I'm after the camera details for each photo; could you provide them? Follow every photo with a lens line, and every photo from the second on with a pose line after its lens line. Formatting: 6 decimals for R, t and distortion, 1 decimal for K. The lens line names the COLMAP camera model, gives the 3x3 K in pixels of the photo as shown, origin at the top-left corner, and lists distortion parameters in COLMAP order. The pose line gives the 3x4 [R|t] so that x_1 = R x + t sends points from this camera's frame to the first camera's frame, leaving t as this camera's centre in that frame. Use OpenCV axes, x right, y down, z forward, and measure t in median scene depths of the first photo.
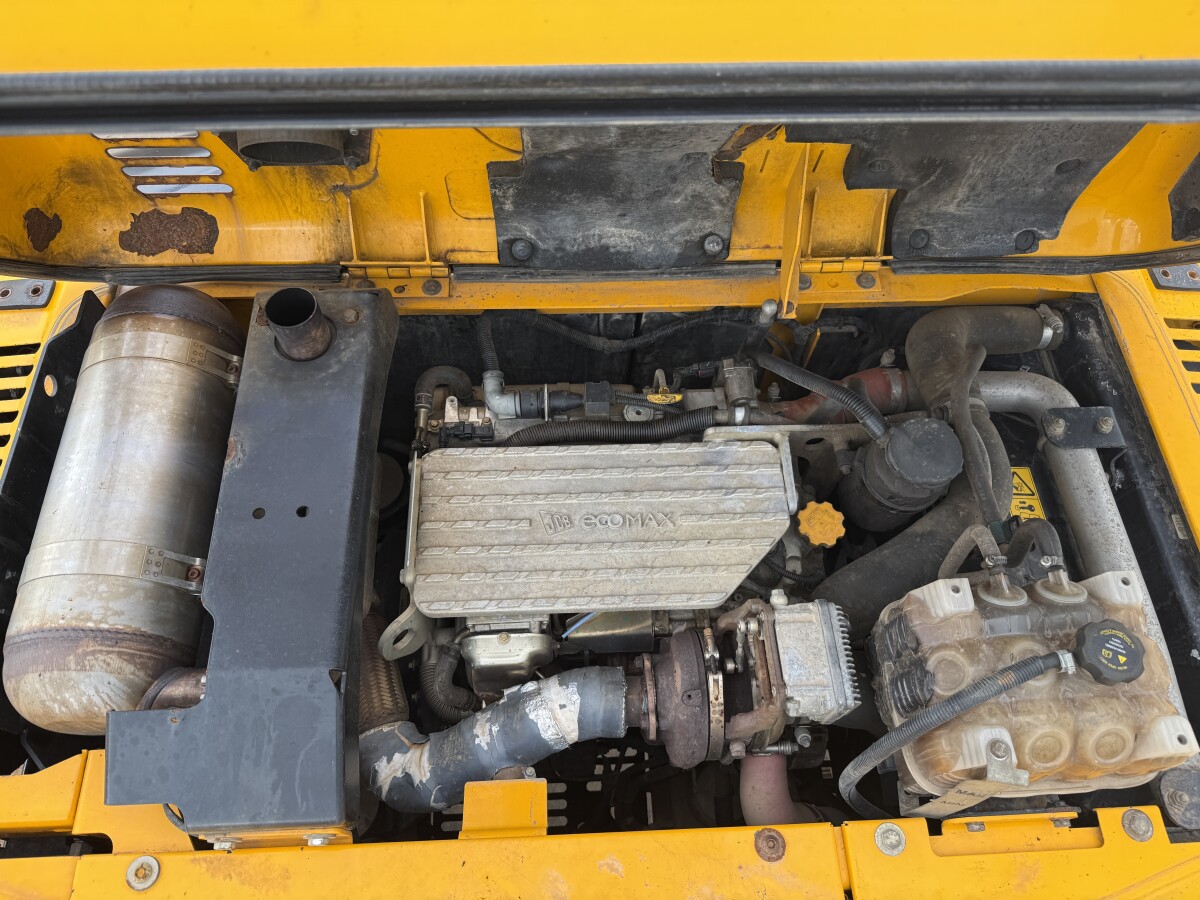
lens RADIAL K [[860.6, 0, 600.0], [0, 860.6, 450.0], [0, 0, 1]] dist [0.003292, -0.041102]
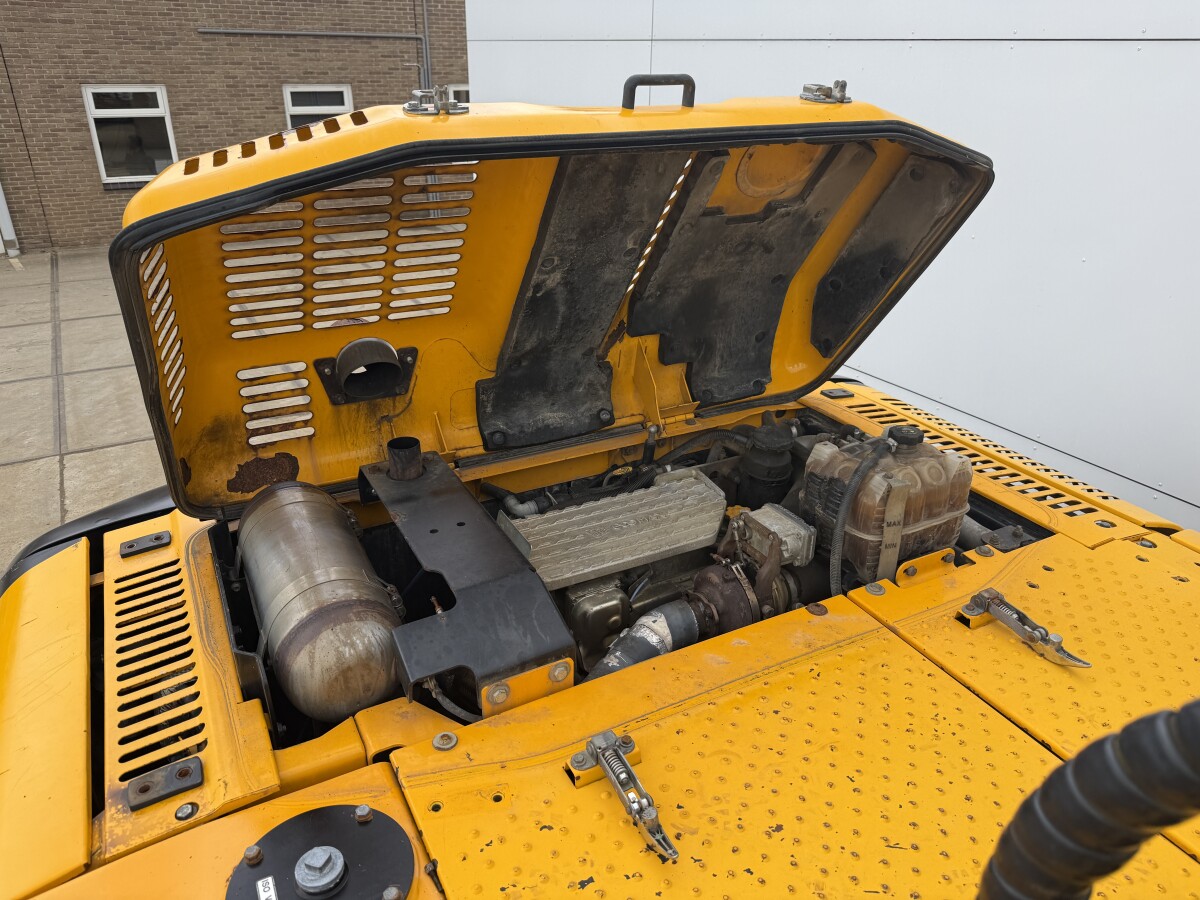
lens RADIAL K [[860.6, 0, 600.0], [0, 860.6, 450.0], [0, 0, 1]] dist [0.003292, -0.041102]
pose [[0.899779, -0.194531, 0.390584, -0.563580], [0.388378, 0.765061, -0.513657, 0.693155], [-0.198899, 0.613872, 0.763938, -0.247924]]
